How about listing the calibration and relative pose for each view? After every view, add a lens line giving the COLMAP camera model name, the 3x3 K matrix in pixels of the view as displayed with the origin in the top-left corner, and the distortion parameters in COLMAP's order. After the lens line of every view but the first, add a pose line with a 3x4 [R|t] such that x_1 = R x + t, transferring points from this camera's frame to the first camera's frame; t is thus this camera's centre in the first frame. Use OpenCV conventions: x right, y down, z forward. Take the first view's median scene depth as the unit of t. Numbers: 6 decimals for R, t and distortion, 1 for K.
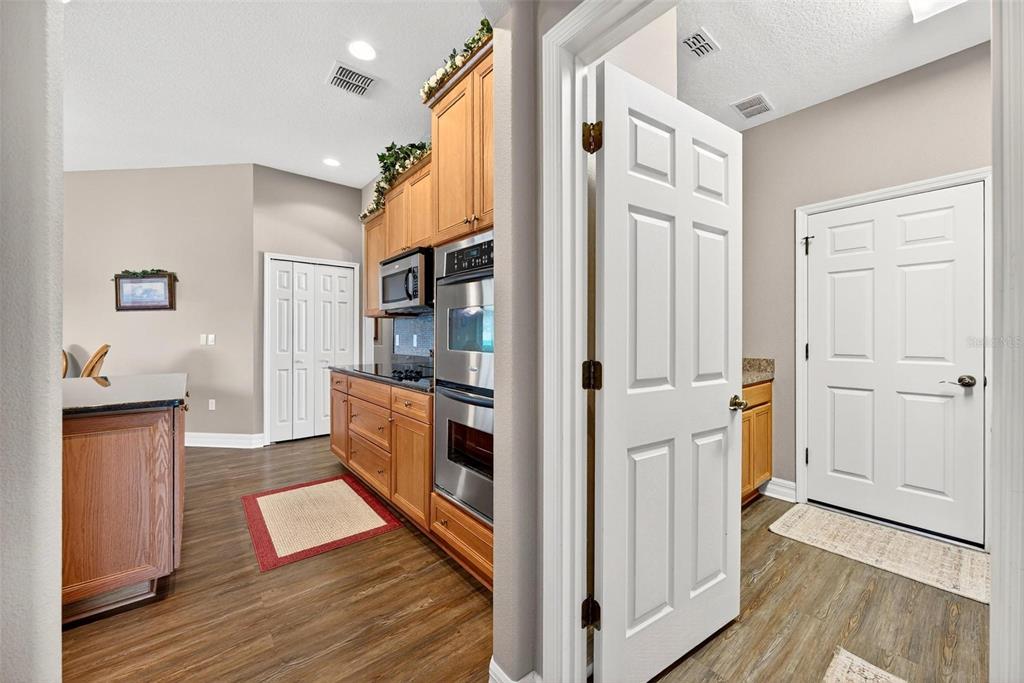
lens RADIAL K [[387.1, 0, 508.2], [0, 387.1, 338.1], [0, 0, 1]] dist [-0.000807, -0.000126]
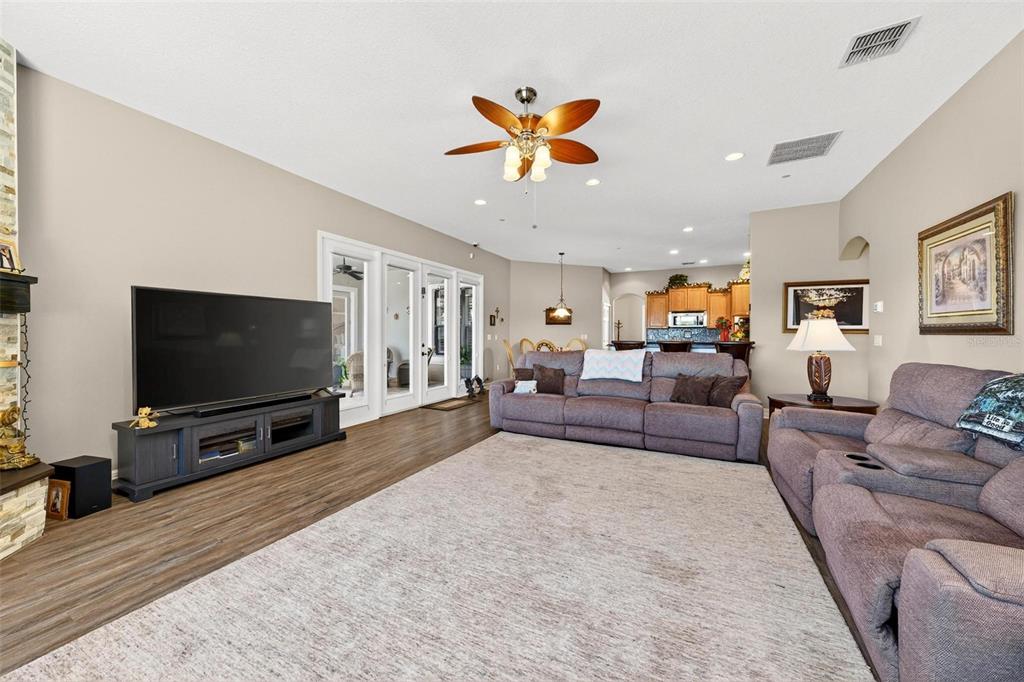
lens RADIAL K [[359.2, 0, 514.5], [0, 359.2, 327.3], [0, 0, 1]] dist [-0.001907, -0.000270]
pose [[0.909678, 0.006055, 0.415270, -2.728969], [0.004400, 0.999697, -0.024214, -0.005627], [-0.415290, 0.023854, 0.909376, -1.121050]]
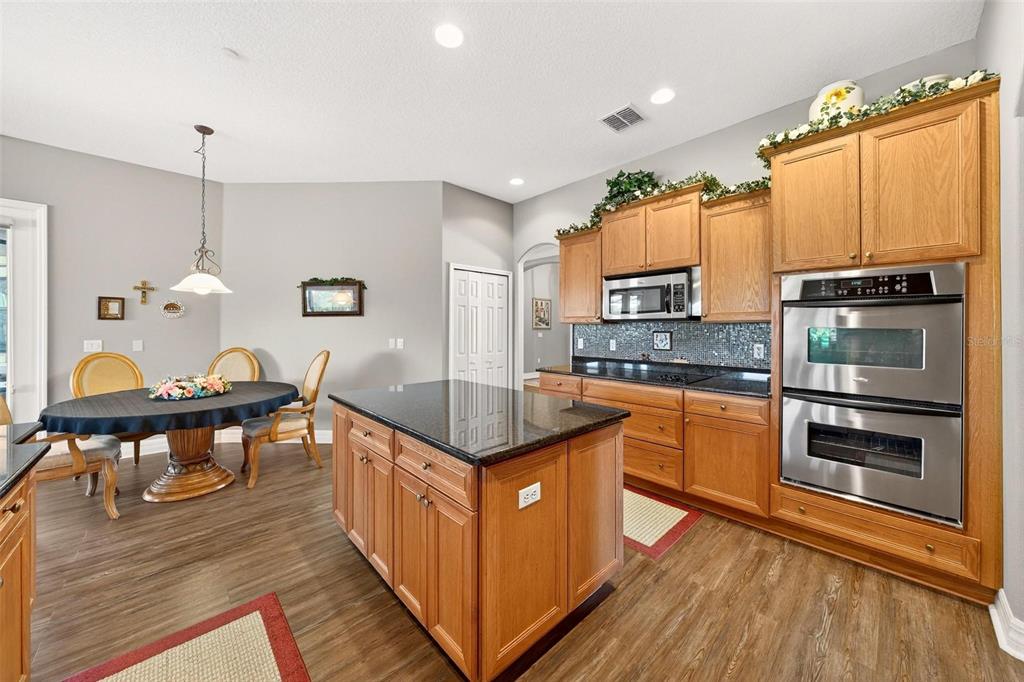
lens RADIAL K [[359.2, 0, 514.5], [0, 359.2, 327.3], [0, 0, 1]] dist [-0.001907, -0.000270]
pose [[0.997625, -0.002366, 0.068841, -0.671432], [0.002826, 0.999974, -0.006594, -0.043527], [-0.068824, 0.006773, 0.997606, -0.016910]]
